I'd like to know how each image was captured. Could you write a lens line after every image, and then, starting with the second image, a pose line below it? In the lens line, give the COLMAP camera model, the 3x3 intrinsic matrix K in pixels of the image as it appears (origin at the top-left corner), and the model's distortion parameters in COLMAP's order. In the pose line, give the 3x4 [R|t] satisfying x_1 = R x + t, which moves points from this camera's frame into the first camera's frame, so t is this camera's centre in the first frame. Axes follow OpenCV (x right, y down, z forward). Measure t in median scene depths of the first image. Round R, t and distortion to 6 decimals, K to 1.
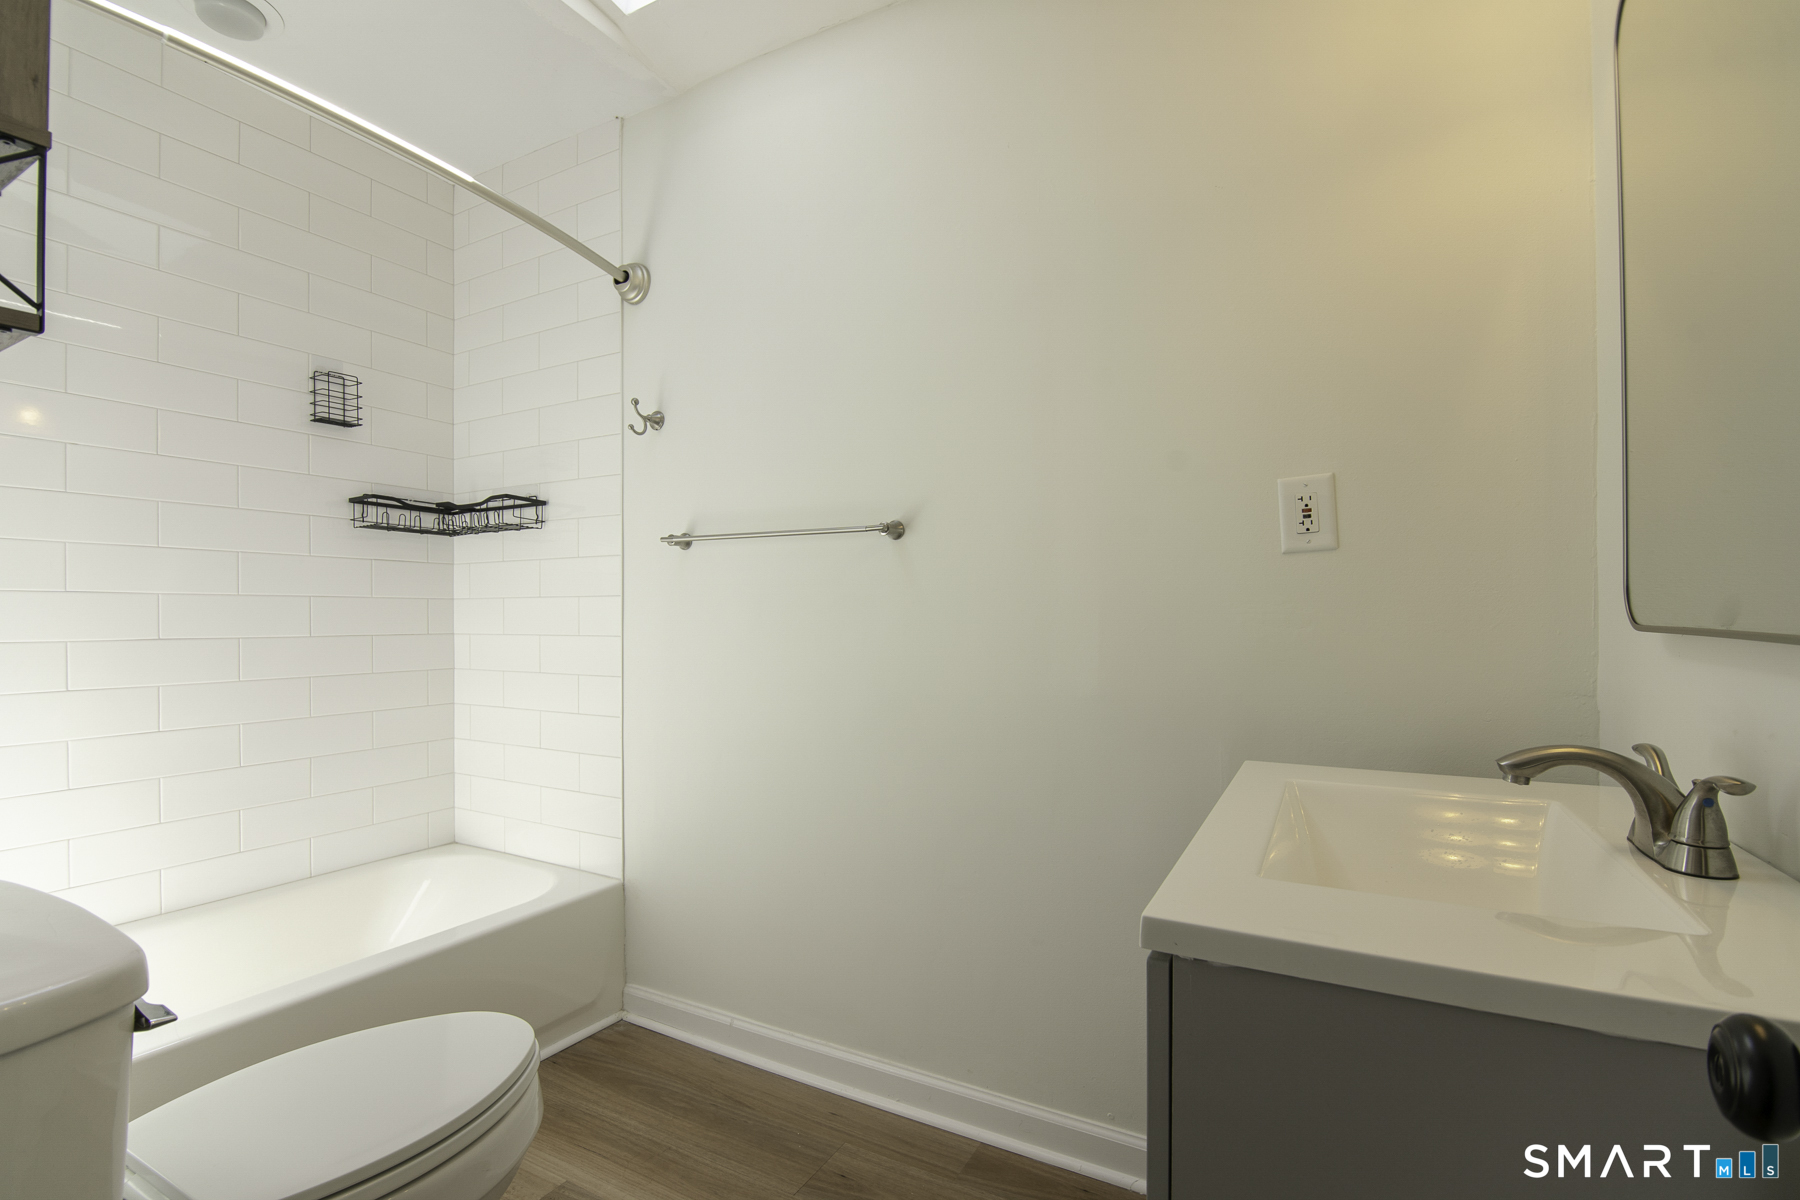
lens RADIAL K [[833.7, 0, 899.0], [0, 833.7, 606.1], [0, 0, 1]] dist [-0.012744, -0.002022]
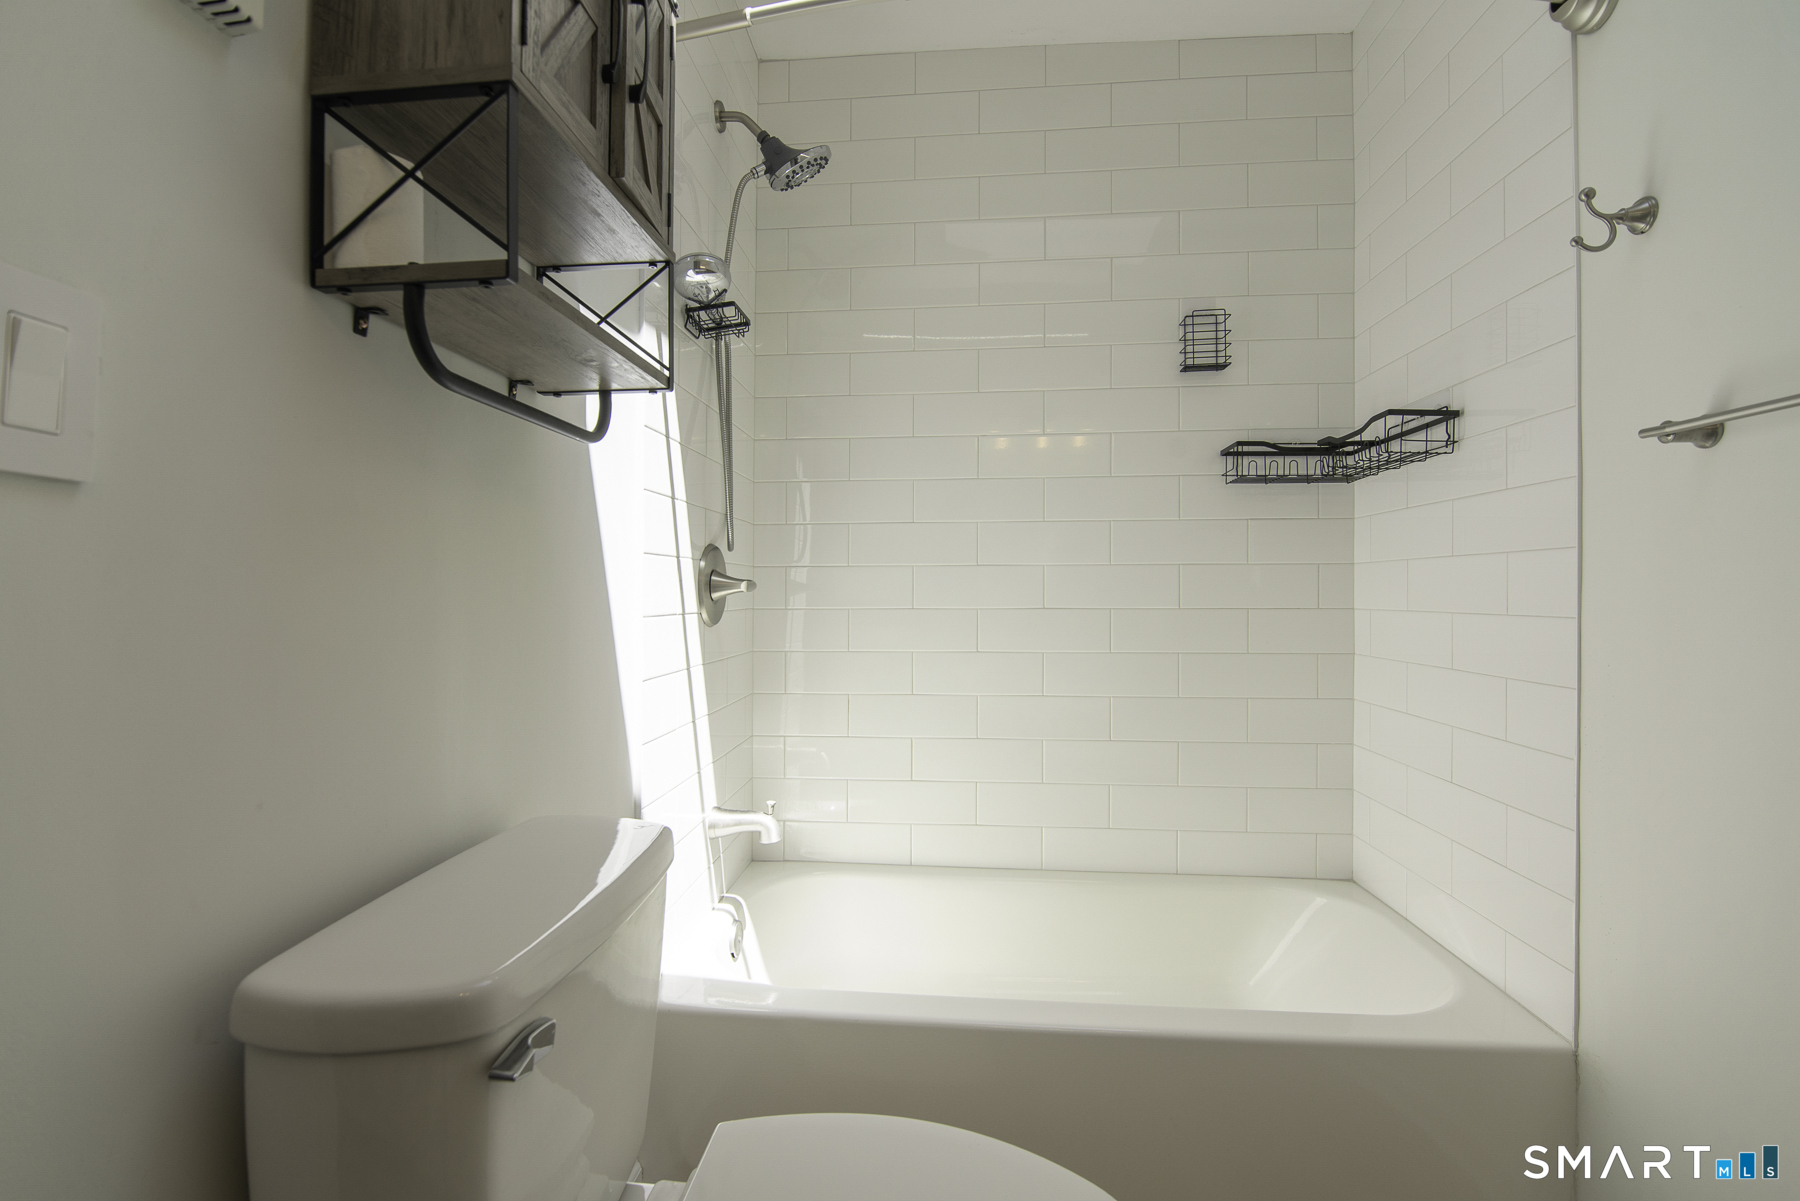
lens RADIAL K [[833.7, 0, 889.1], [0, 833.7, 590.0], [0, 0, 1]] dist [-0.012744, -0.002022]
pose [[0.393999, -0.003026, -0.919106, 0.001119], [0.012741, 0.999916, 0.002169, 0.009472], [0.919023, -0.012565, 0.394005, 0.331490]]
